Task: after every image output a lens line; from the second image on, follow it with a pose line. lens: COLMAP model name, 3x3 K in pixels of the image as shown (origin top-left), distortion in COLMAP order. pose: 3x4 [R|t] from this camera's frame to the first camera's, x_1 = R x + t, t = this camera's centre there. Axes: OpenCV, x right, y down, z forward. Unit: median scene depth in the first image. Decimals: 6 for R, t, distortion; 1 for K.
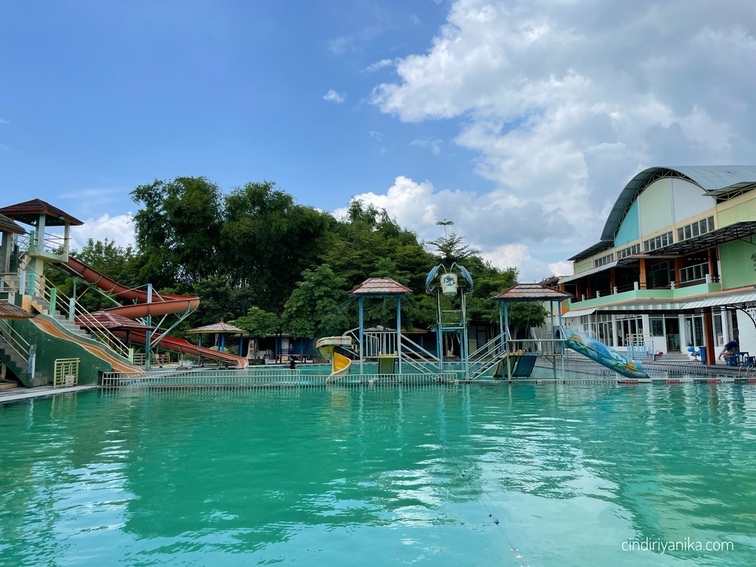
lens RADIAL K [[575.2, 0, 378.0], [0, 575.2, 283.5], [0, 0, 1]] dist [0.001268, -0.002034]
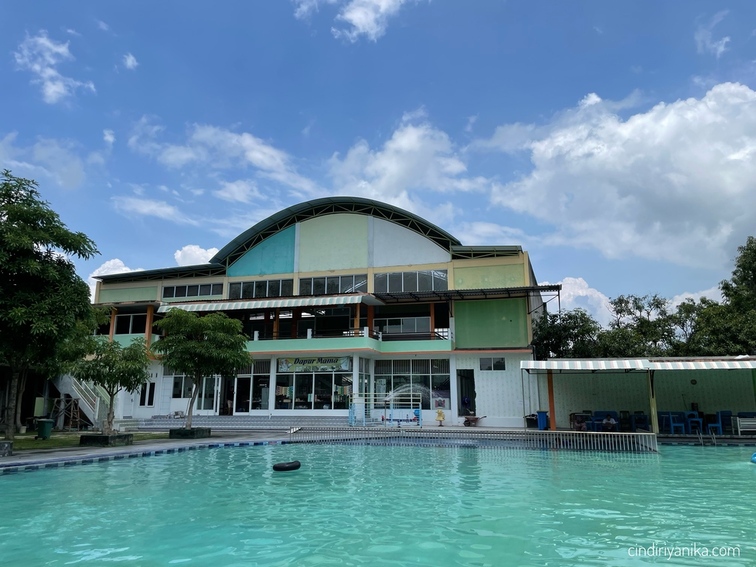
lens RADIAL K [[575.2, 0, 378.0], [0, 575.2, 283.5], [0, 0, 1]] dist [0.001268, -0.002034]
pose [[0.302698, 0.203265, 0.931159, -0.274686], [-0.108078, 0.978012, -0.178359, 0.070385], [-0.946939, -0.046648, 0.318011, 0.656380]]
